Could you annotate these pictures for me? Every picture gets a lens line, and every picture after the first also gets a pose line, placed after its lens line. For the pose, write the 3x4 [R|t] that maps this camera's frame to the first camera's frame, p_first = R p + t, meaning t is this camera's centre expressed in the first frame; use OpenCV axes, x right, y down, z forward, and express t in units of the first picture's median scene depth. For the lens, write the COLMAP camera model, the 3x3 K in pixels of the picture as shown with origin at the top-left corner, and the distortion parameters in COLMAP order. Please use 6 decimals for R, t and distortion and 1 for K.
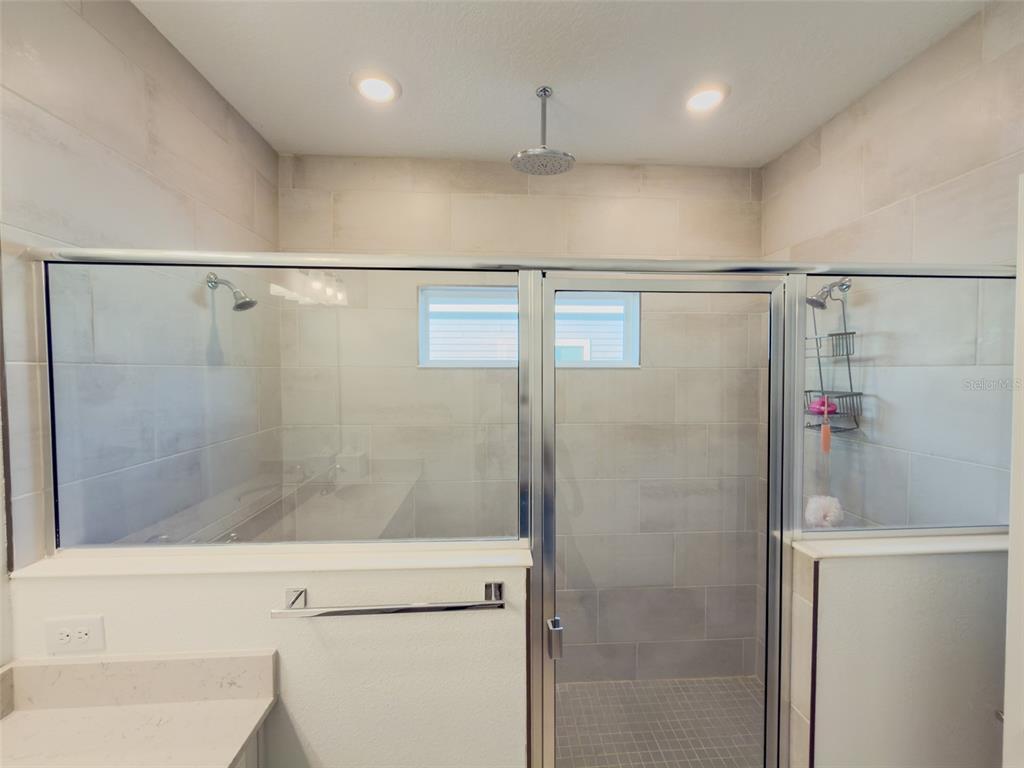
lens RADIAL K [[416.8, 0, 512.8], [0, 416.8, 386.6], [0, 0, 1]] dist [-0.001677, -0.000139]
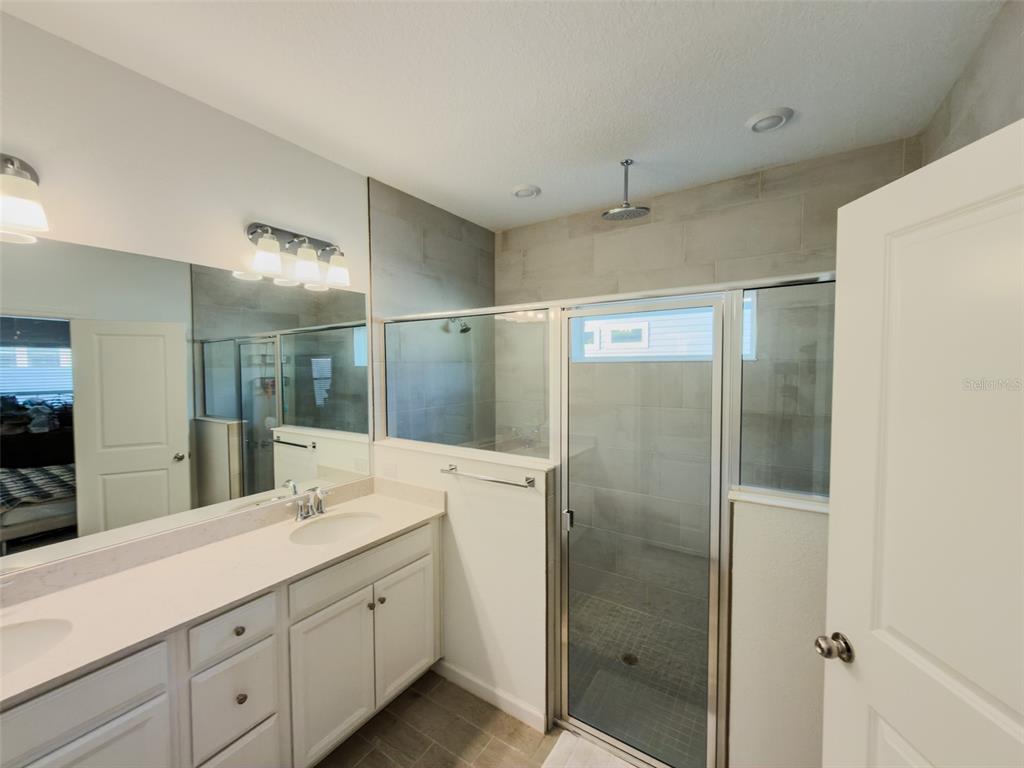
lens RADIAL K [[407.9, 0, 512.0], [0, 407.9, 384.0], [0, 0, 1]] dist [-0.001065, -0.000022]
pose [[0.799795, 0.019857, -0.599945, 0.947754], [-0.014207, 0.999799, 0.014152, 0.023224], [0.600105, -0.002795, 0.799916, -0.500746]]
